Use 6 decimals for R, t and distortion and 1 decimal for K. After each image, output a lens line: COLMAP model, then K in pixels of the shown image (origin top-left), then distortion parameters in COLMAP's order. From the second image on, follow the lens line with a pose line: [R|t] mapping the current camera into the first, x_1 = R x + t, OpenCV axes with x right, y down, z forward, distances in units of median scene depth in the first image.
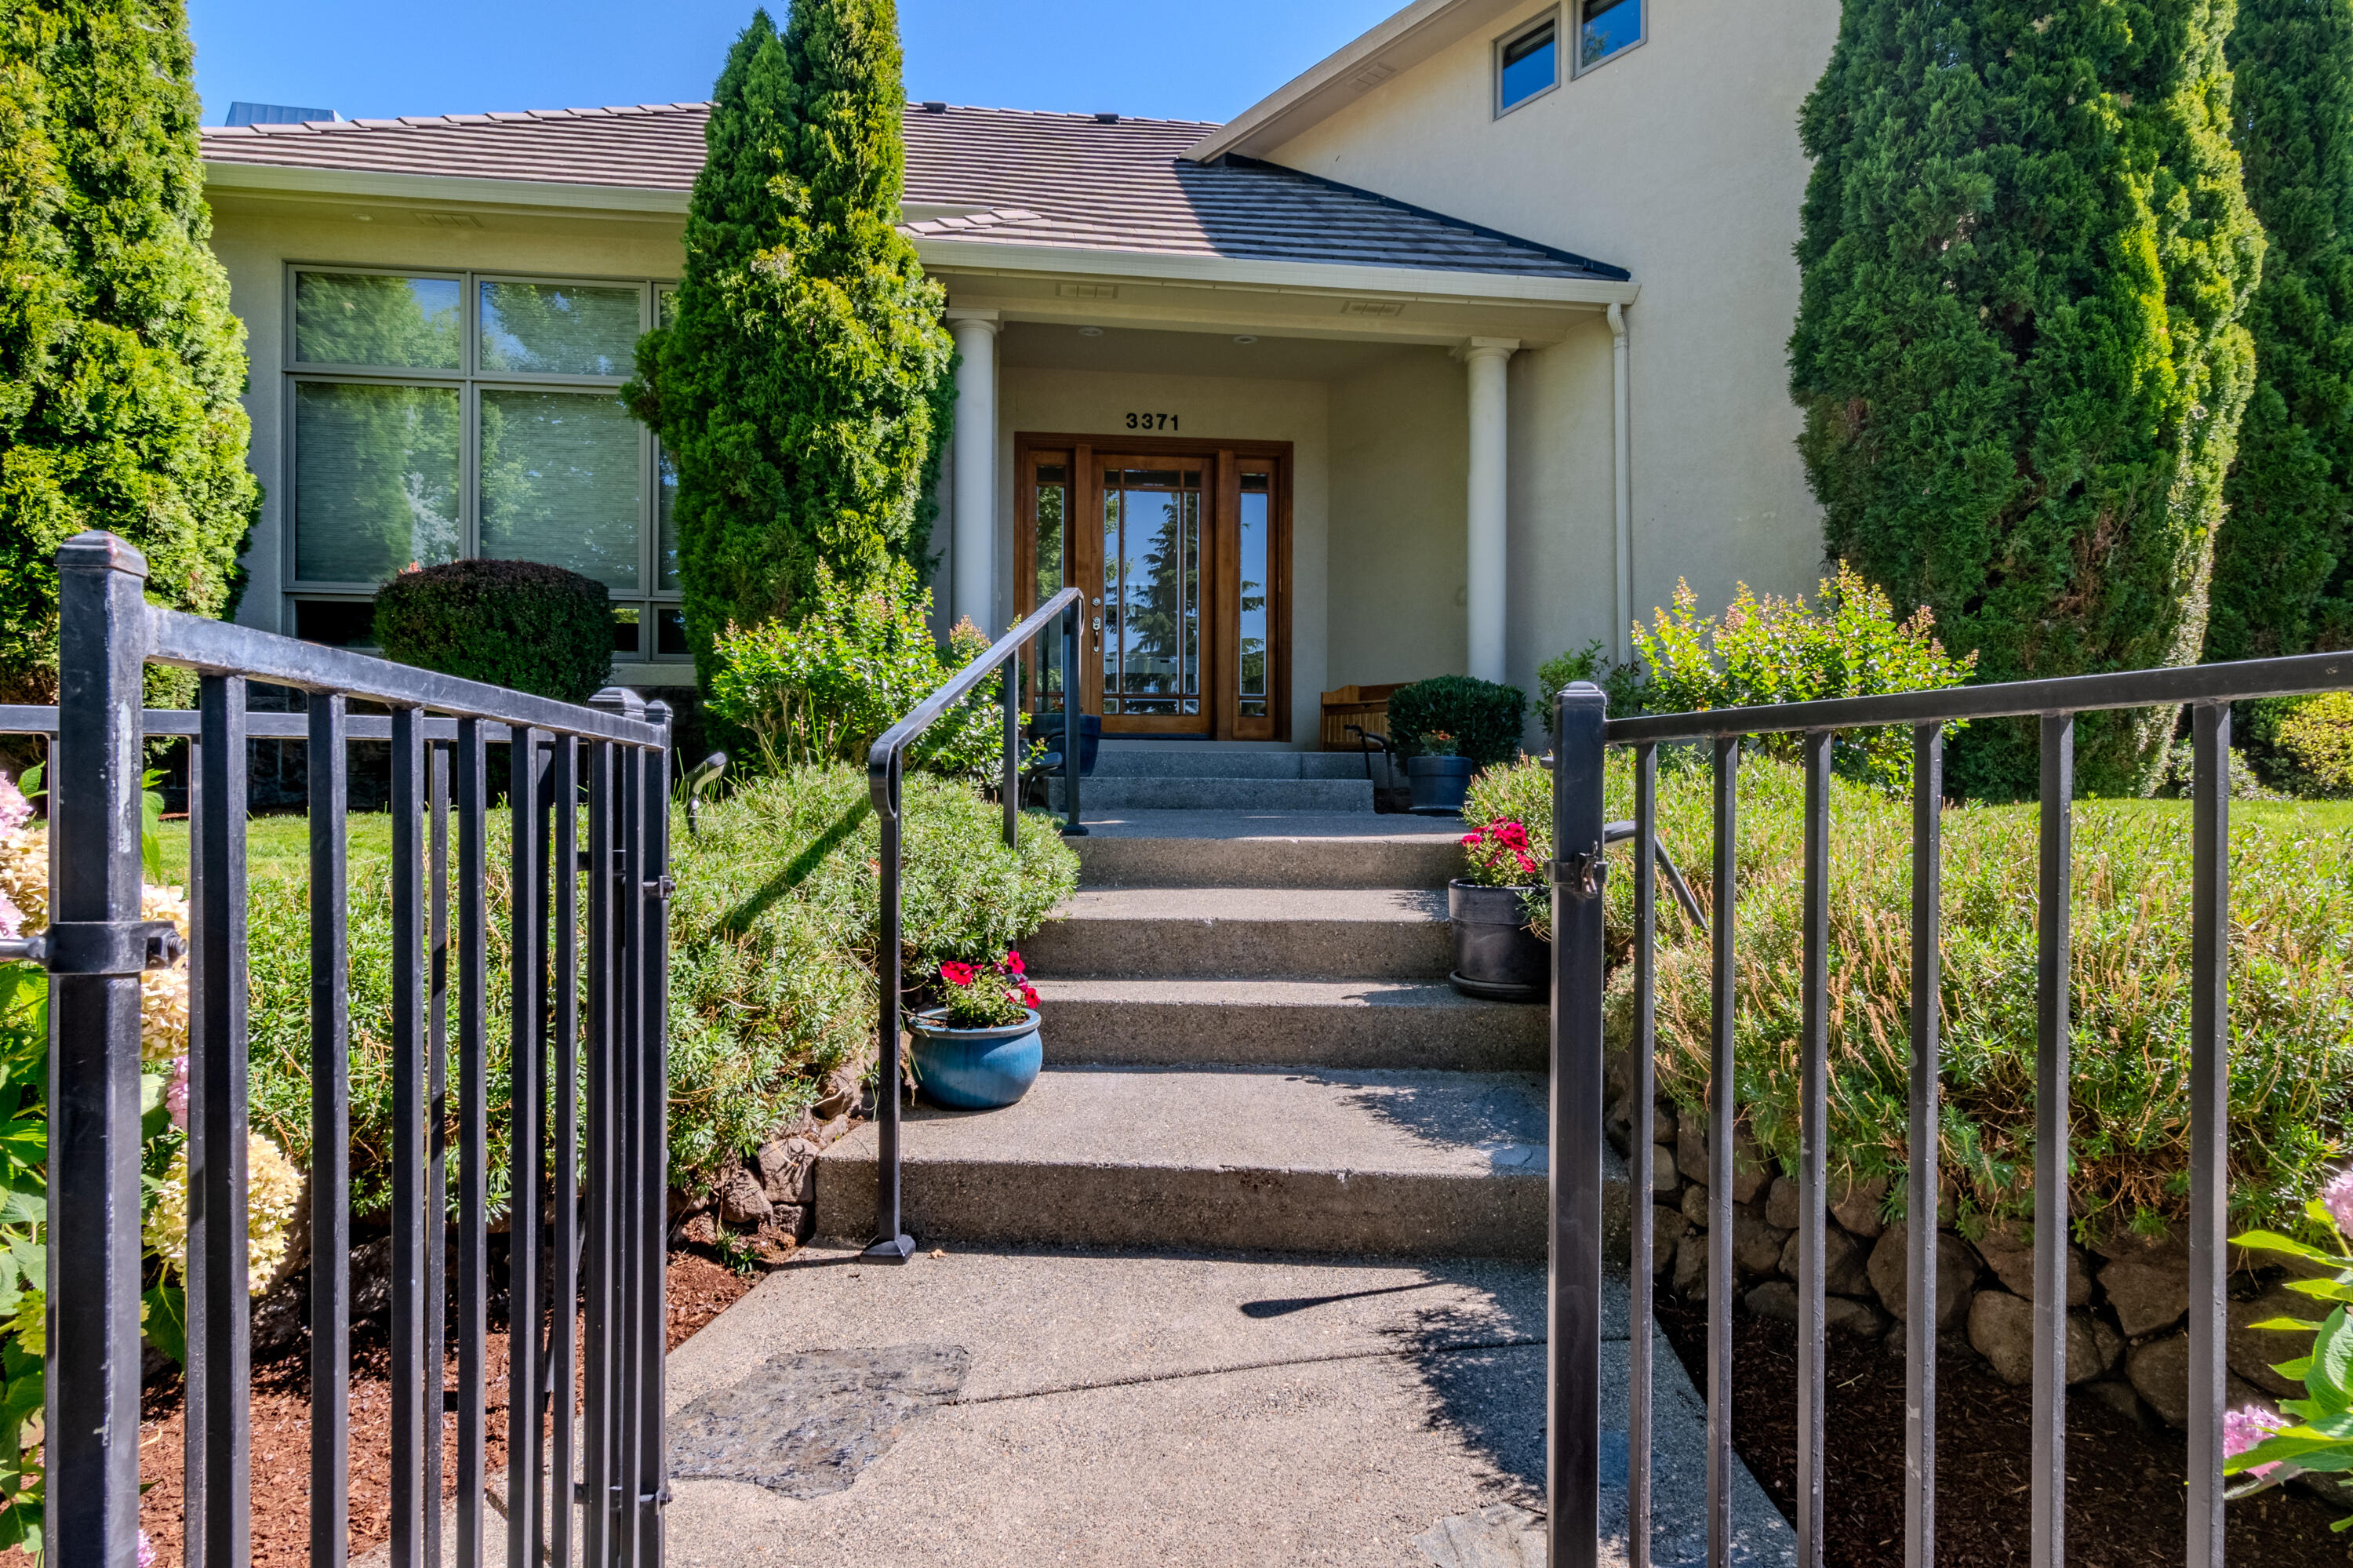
lens RADIAL K [[1298.7, 0, 1176.5], [0, 1298.7, 784.0], [0, 0, 1]] dist [-0.002022, 0.002372]
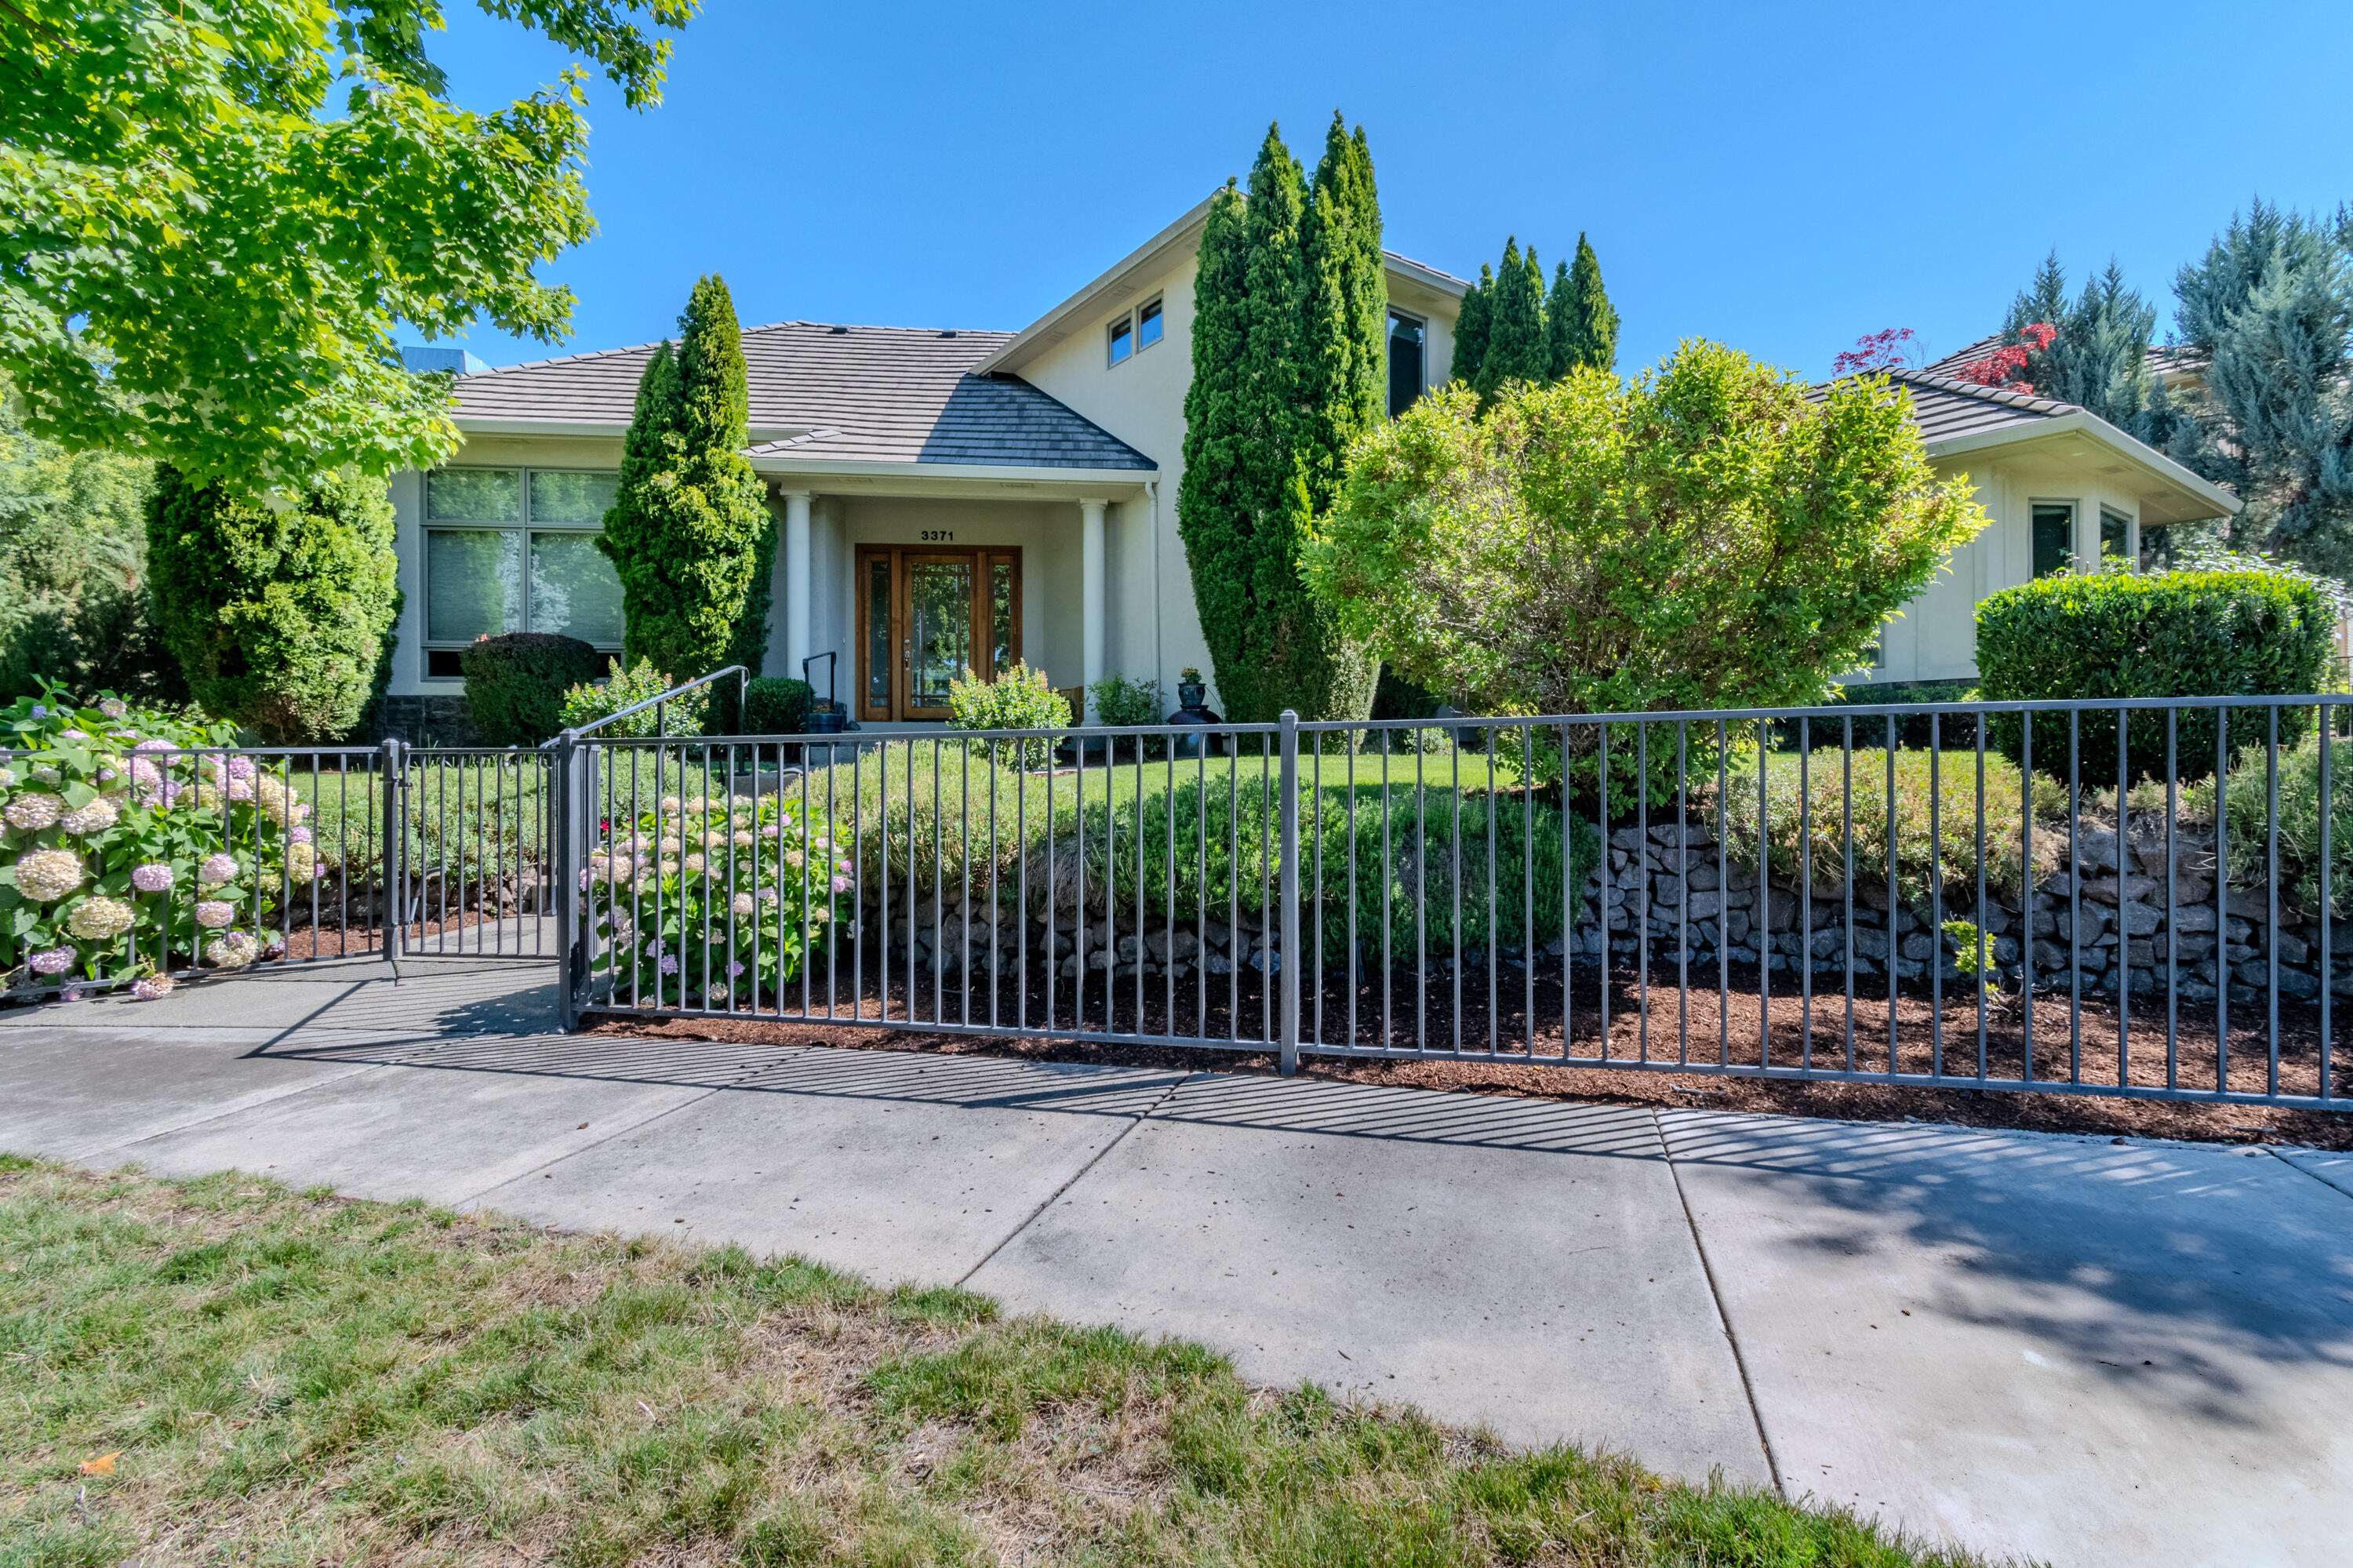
lens RADIAL K [[1015.5, 0, 1178.4], [0, 1015.5, 738.0], [0, 0, 1]] dist [-0.000501, -0.000388]
pose [[0.999930, -0.008266, -0.008448, 0.442416], [0.008225, 0.999954, -0.004907, -0.007377], [0.008488, 0.004837, 0.999952, -0.471284]]
